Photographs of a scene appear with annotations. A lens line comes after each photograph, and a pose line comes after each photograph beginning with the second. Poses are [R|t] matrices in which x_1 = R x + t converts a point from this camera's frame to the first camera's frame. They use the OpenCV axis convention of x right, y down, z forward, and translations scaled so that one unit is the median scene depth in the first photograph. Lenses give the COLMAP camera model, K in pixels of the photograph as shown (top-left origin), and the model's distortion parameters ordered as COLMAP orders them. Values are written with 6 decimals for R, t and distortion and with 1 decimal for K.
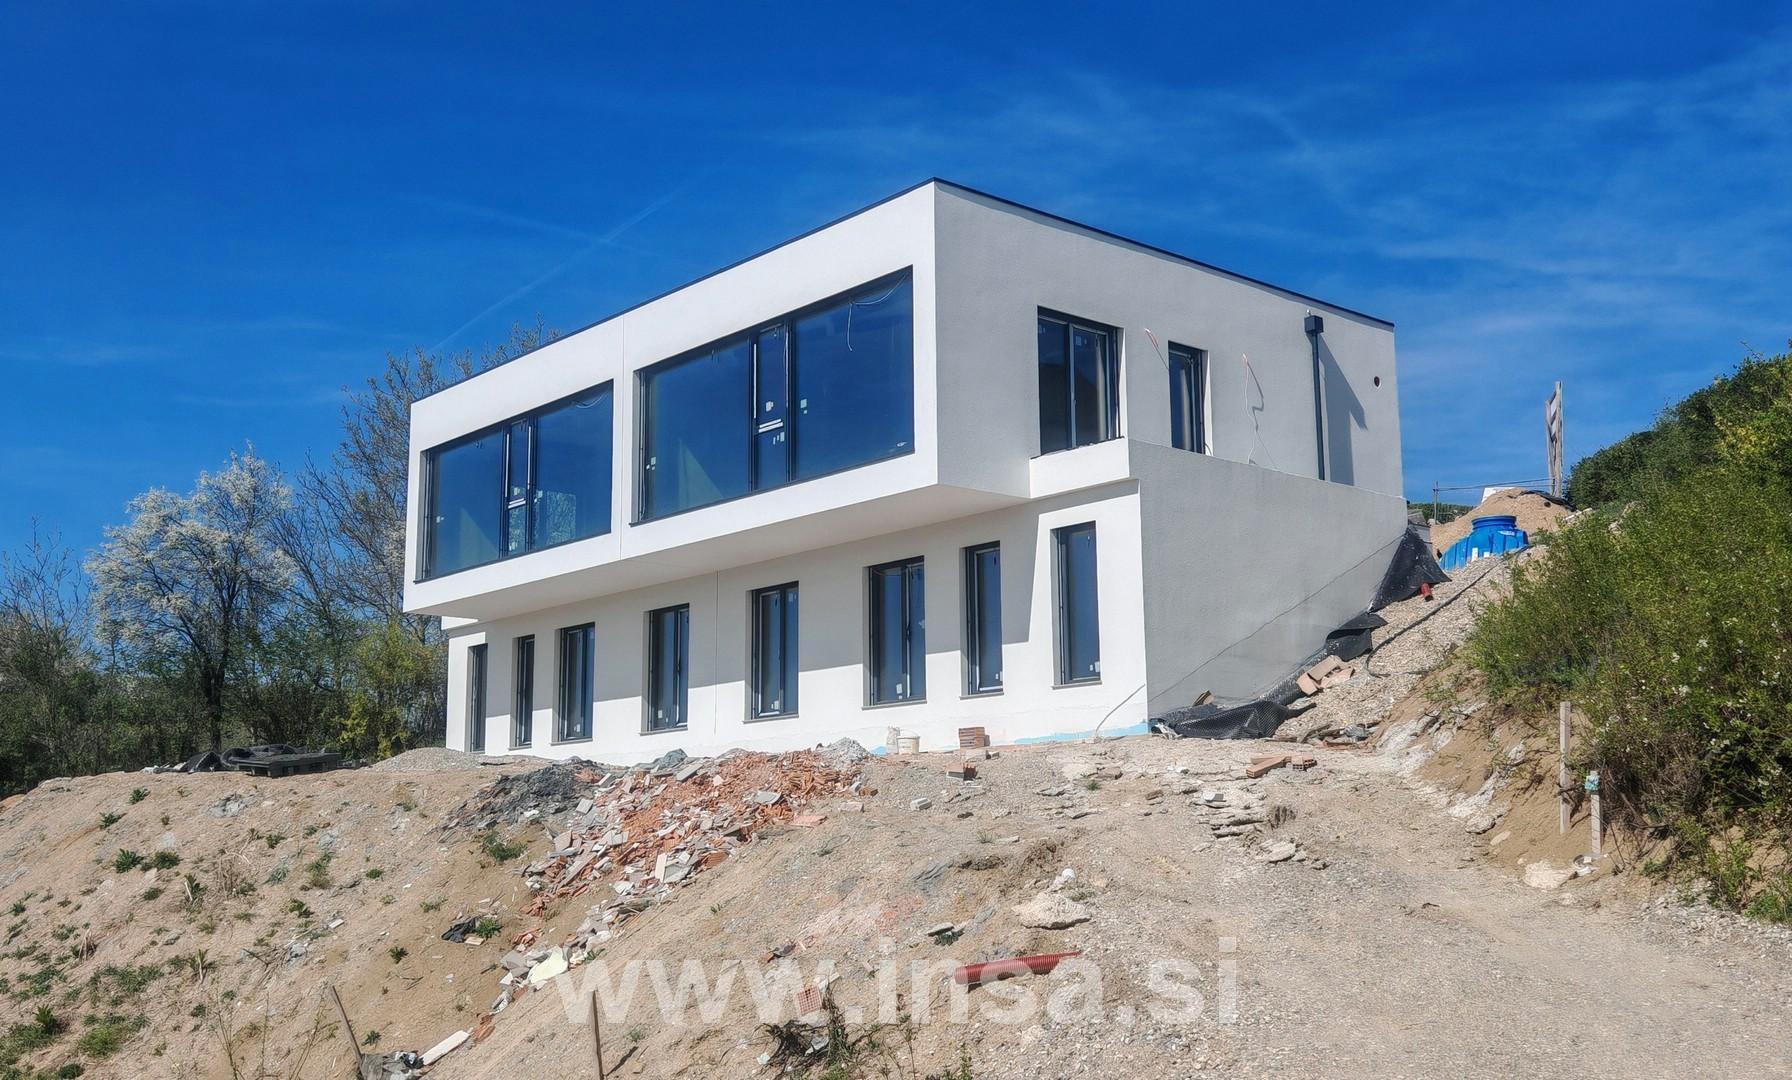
lens RADIAL K [[1846.5, 0, 896.7], [0, 1846.5, 473.6], [0, 0, 1]] dist [-0.019194, -0.000103]
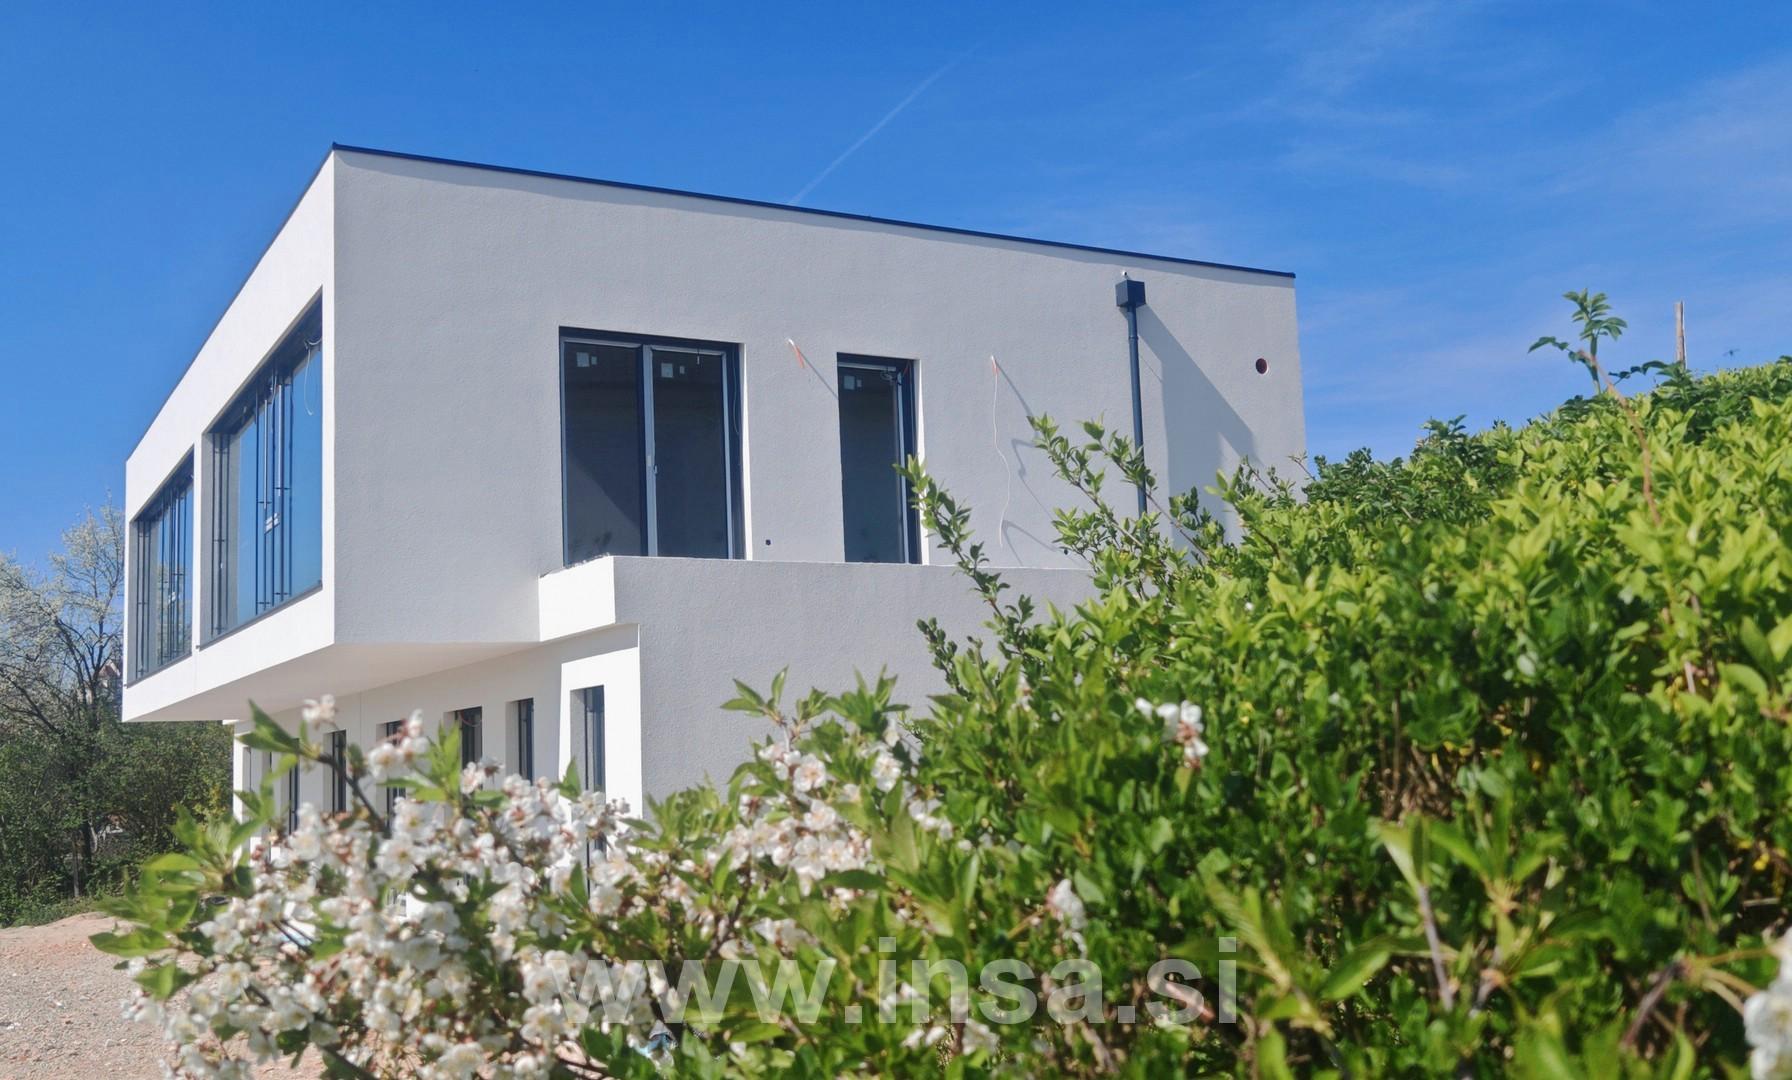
lens RADIAL K [[1765.7, 0, 896.0], [0, 1765.7, 540.0], [0, 0, 1]] dist [-0.018970, -0.010144]
pose [[0.979493, -0.054183, -0.194055, 0.289960], [0.071691, 0.993853, 0.084360, -0.058987], [0.188291, -0.096542, 0.977357, 0.410842]]
